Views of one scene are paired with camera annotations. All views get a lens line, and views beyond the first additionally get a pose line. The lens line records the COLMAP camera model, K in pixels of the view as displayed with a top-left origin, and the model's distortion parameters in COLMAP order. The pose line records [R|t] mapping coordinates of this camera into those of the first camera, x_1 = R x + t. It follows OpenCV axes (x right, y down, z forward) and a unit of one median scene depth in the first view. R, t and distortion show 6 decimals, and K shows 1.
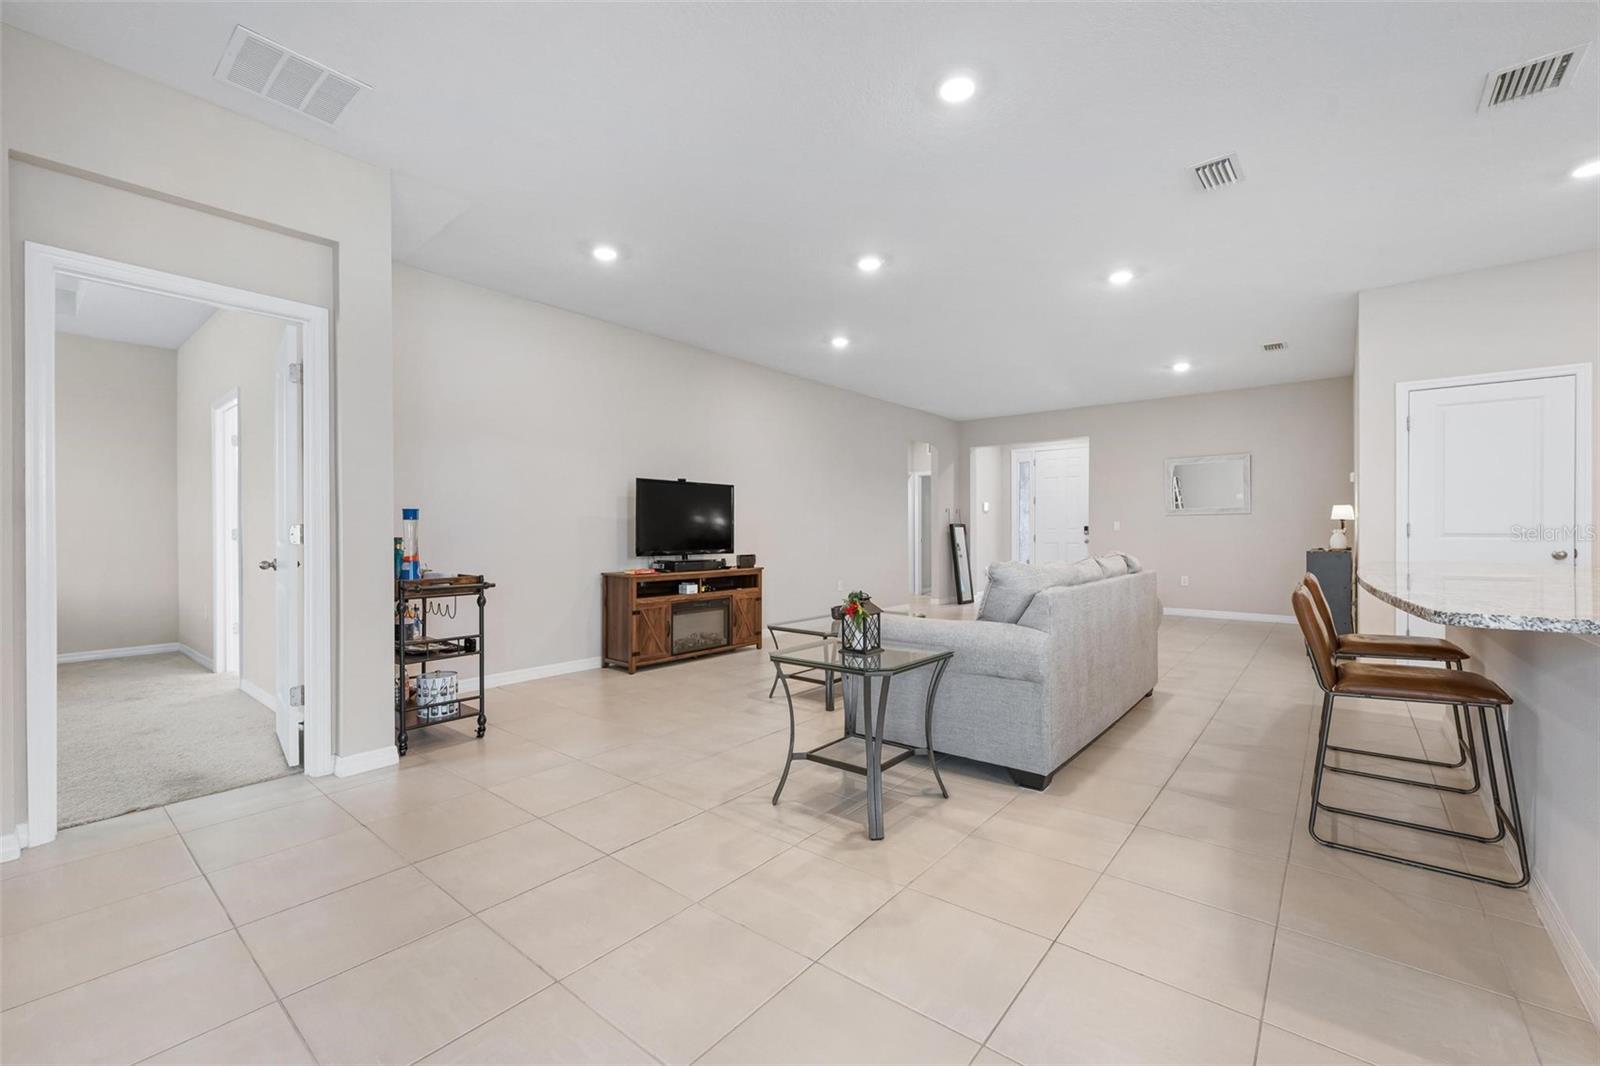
lens RADIAL K [[659.2, 0, 794.5], [0, 659.2, 531.8], [0, 0, 1]] dist [0.001574, -0.000342]
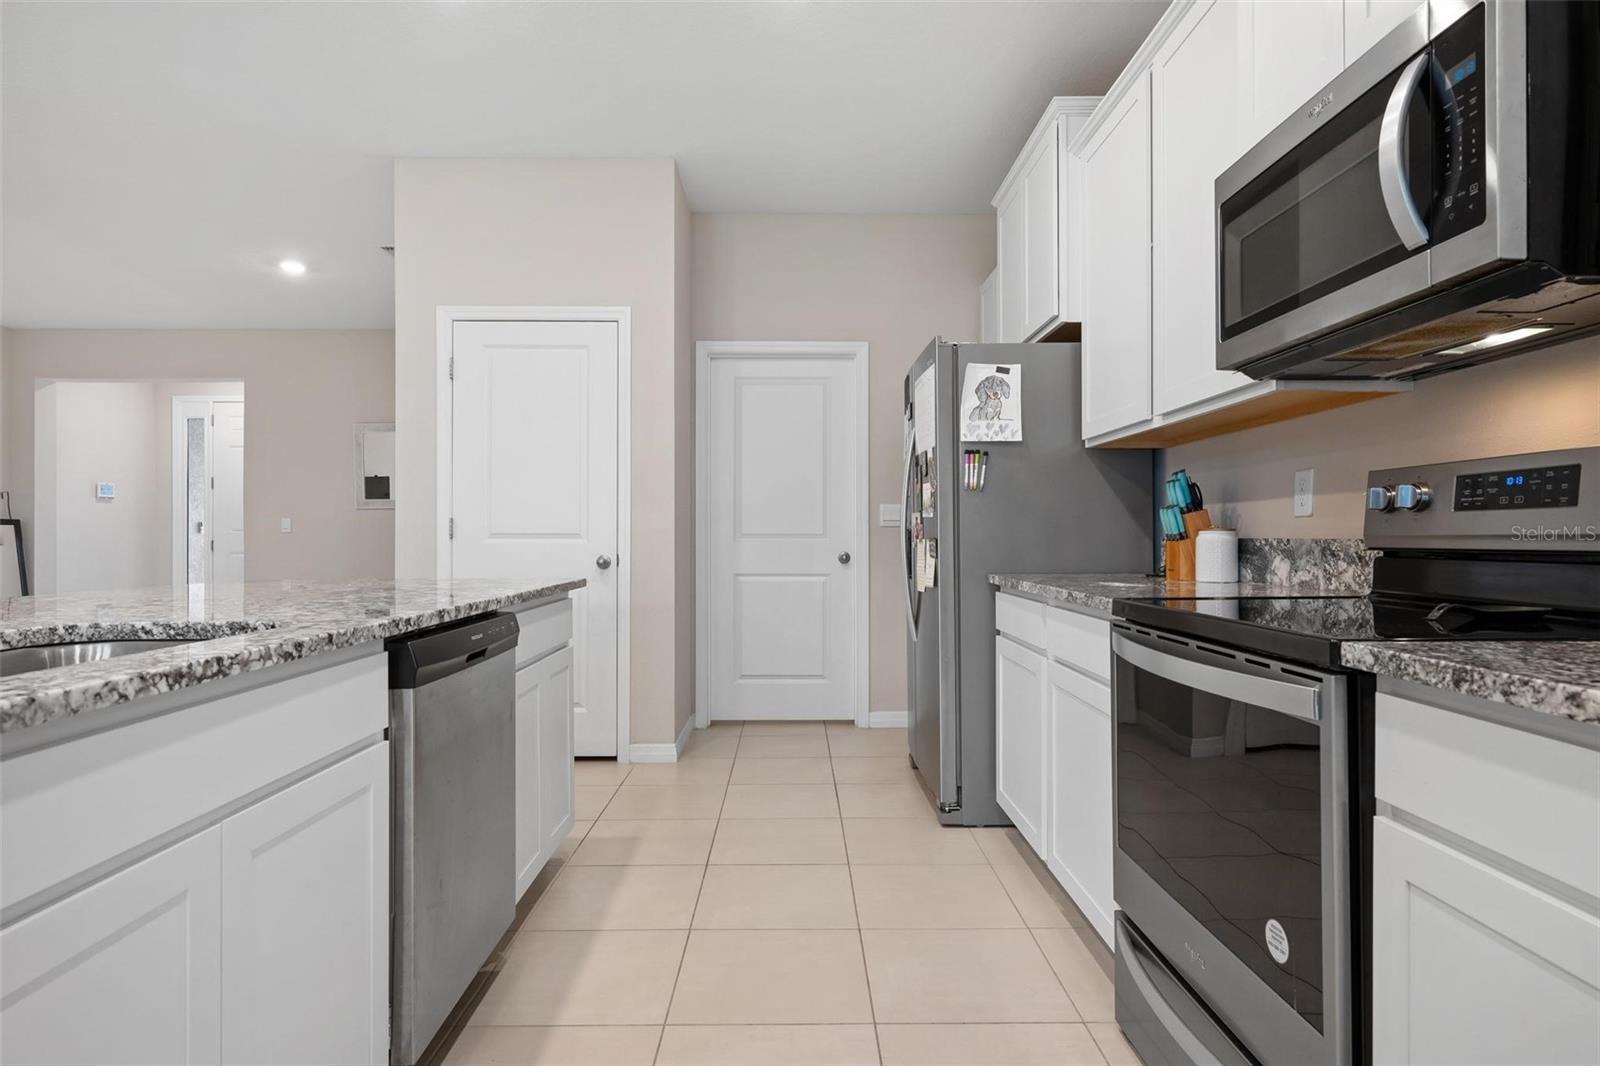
lens RADIAL K [[870.1, 0, 800.7], [0, 870.1, 541.9], [0, 0, 1]] dist [-0.003507, -0.001384]
pose [[0.766935, 0.002257, 0.641721, 0.545145], [-0.002384, 0.999997, -0.000668, 0.009062], [-0.641720, -0.001018, 0.766938, 0.083381]]
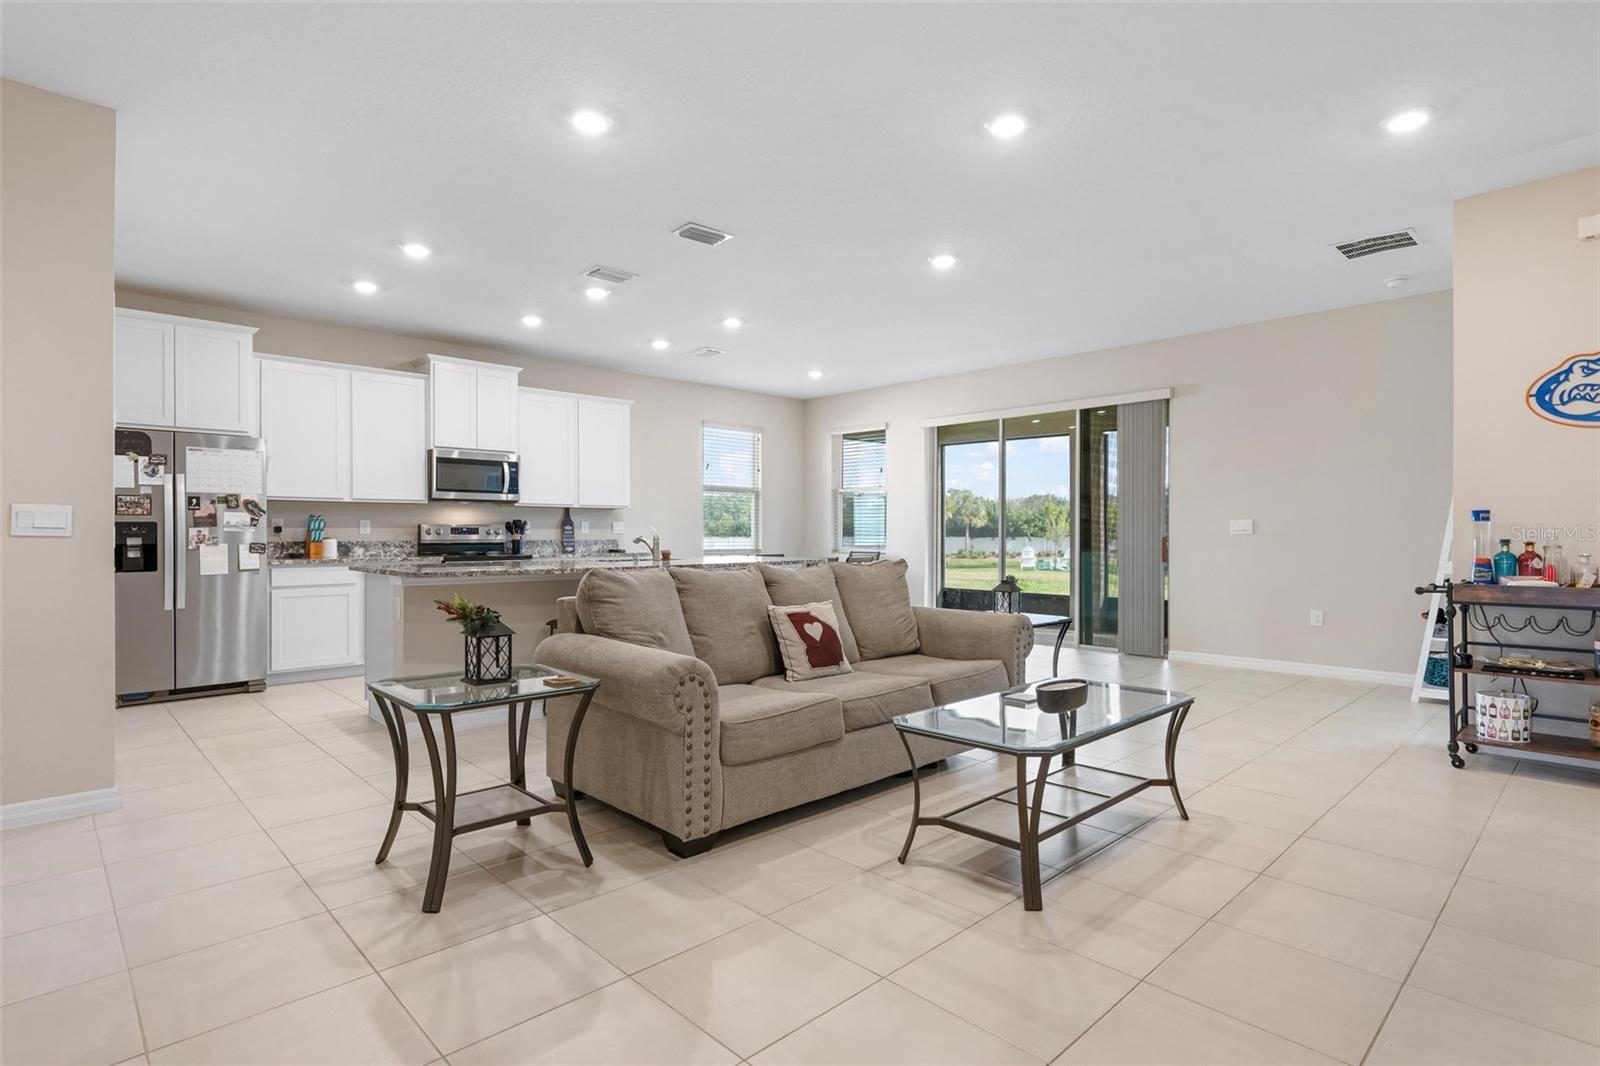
lens RADIAL K [[815.7, 0, 808.7], [0, 815.7, 541.3], [0, 0, 1]] dist [0.016259, -0.000690]
pose [[-0.994254, 0.005268, 0.106913, 0.173169], [0.006674, 0.999896, 0.012797, -0.004845], [-0.106835, 0.013437, -0.994186, 1.462338]]
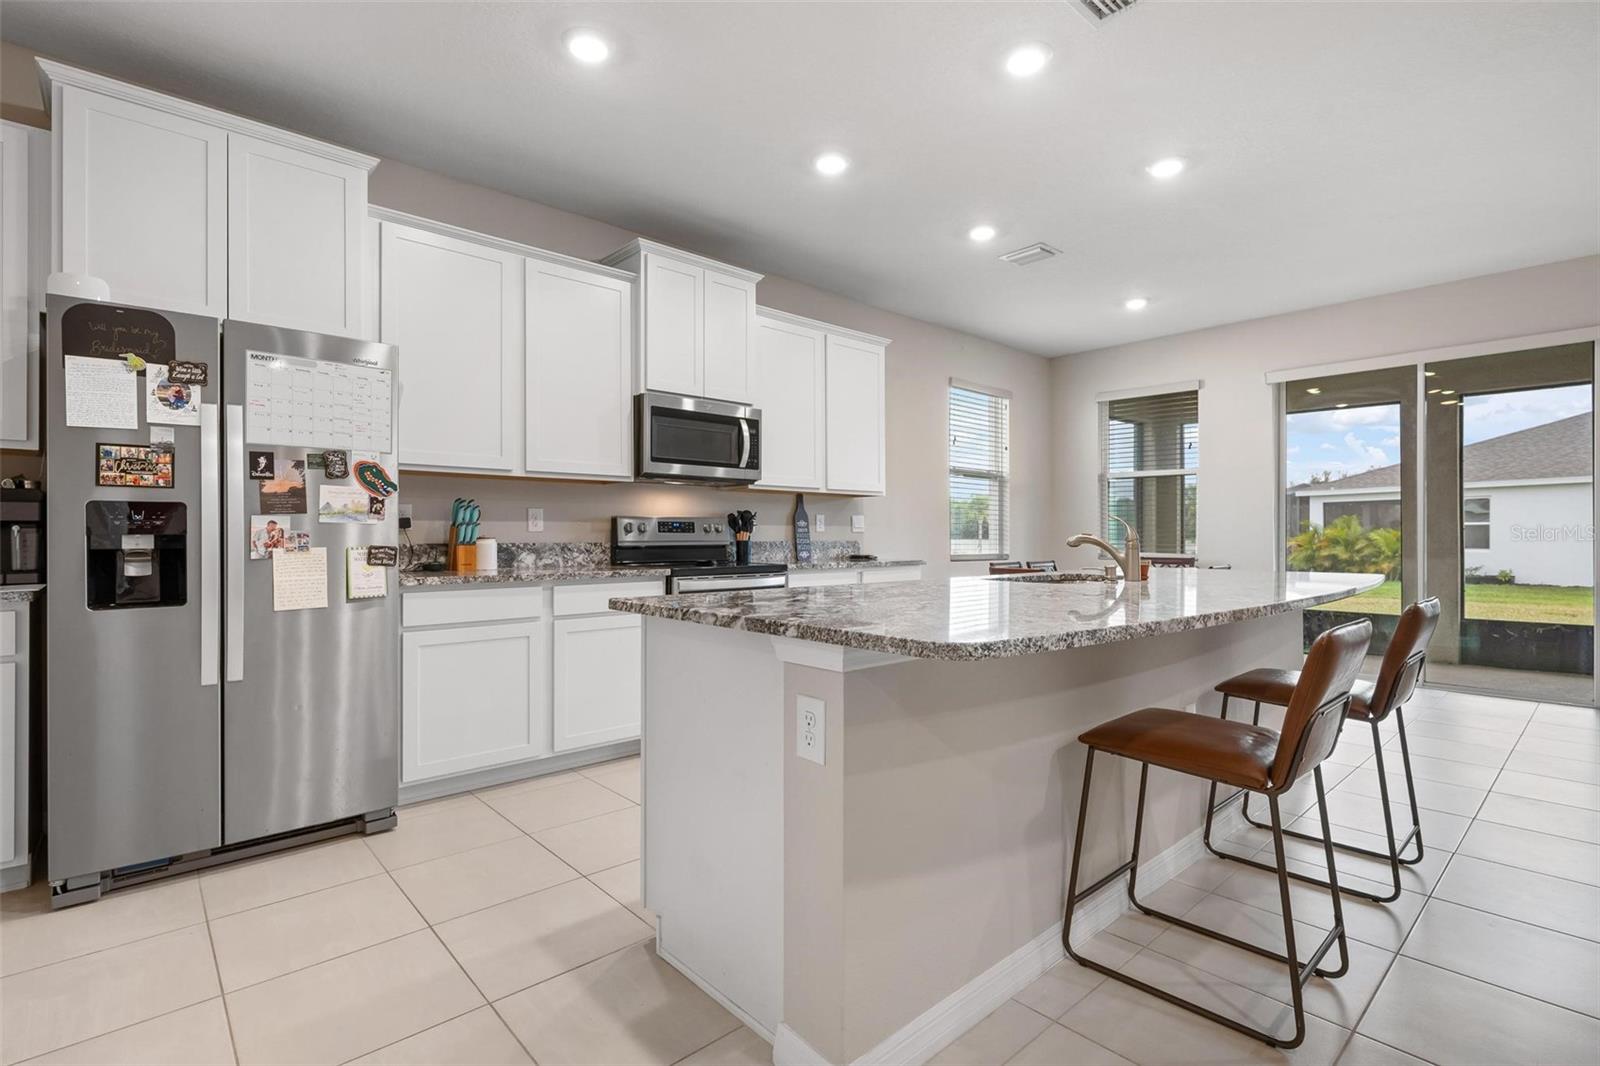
lens RADIAL K [[759.5, 0, 820.8], [0, 759.5, 539.9], [0, 0, 1]] dist [0.001803, 0.000383]
pose [[-0.992436, 0.007525, 0.122531, 0.641898], [0.008427, 0.999941, 0.006844, 0.000990], [-0.122472, 0.007824, -0.992441, 0.950687]]
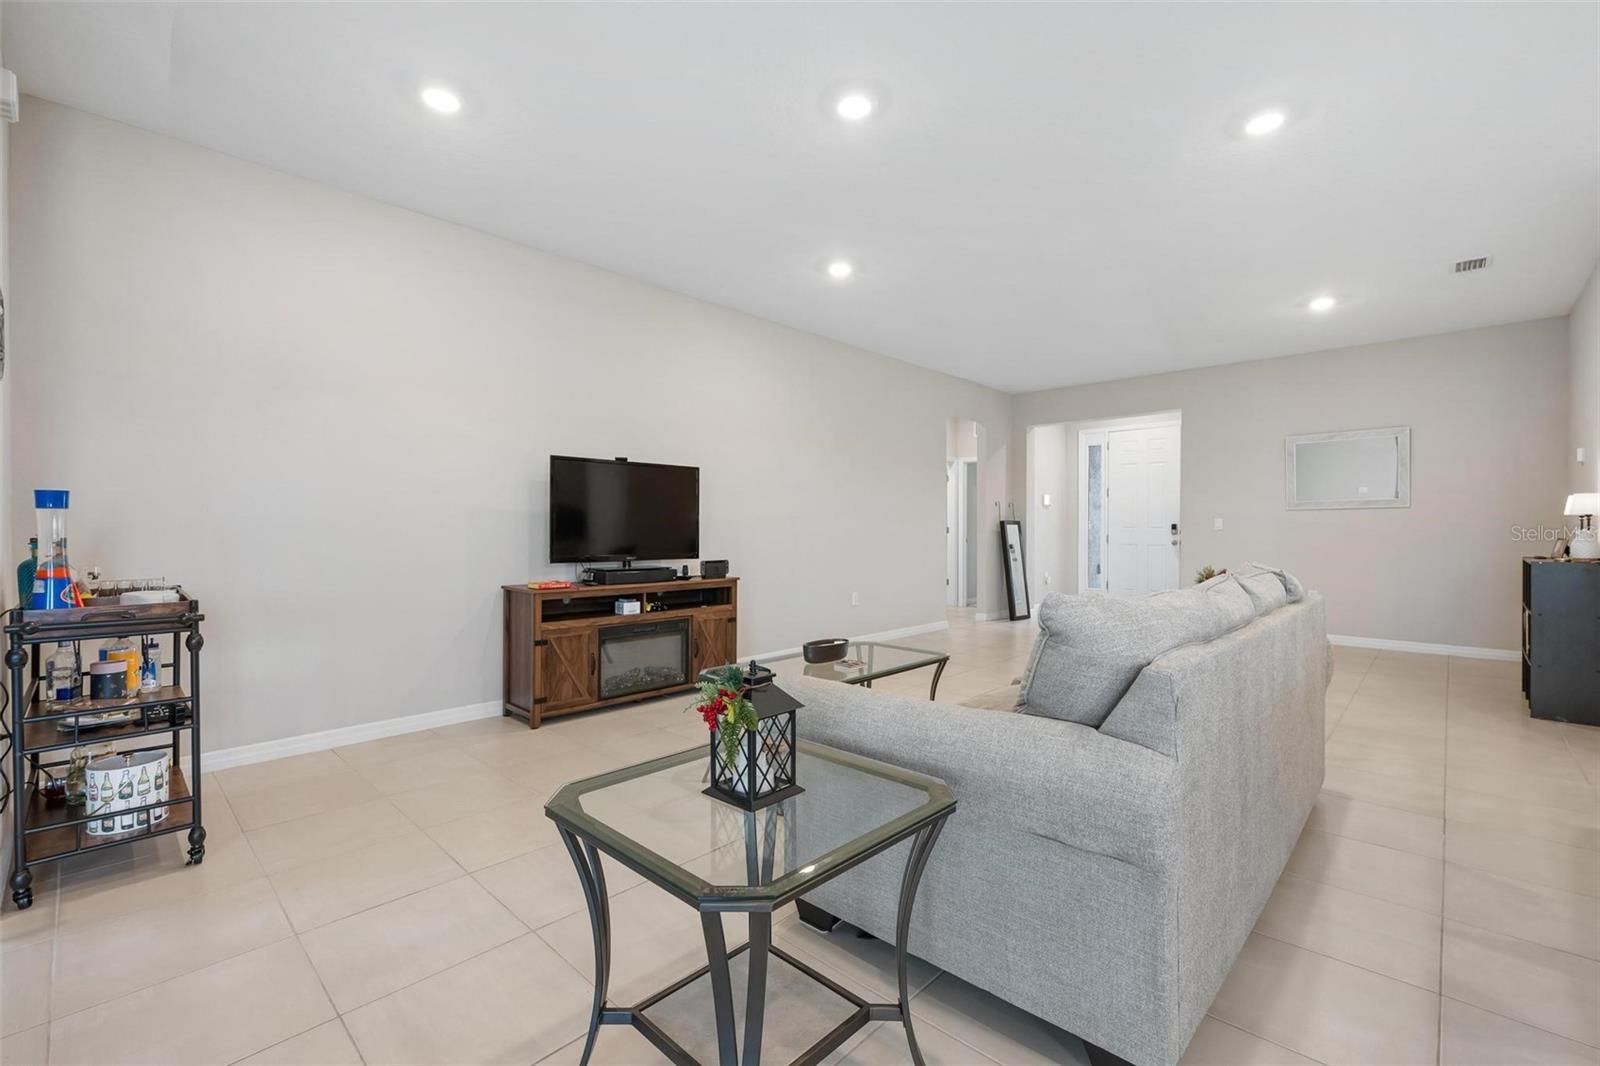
lens RADIAL K [[659.2, 0, 805.7], [0, 659.2, 535.1], [0, 0, 1]] dist [0.001574, -0.000342]
pose [[0.997486, 0.003799, -0.070768, 0.093470], [-0.003203, 0.999958, 0.008535, -0.000989], [0.070798, -0.008287, 0.997456, 0.300414]]
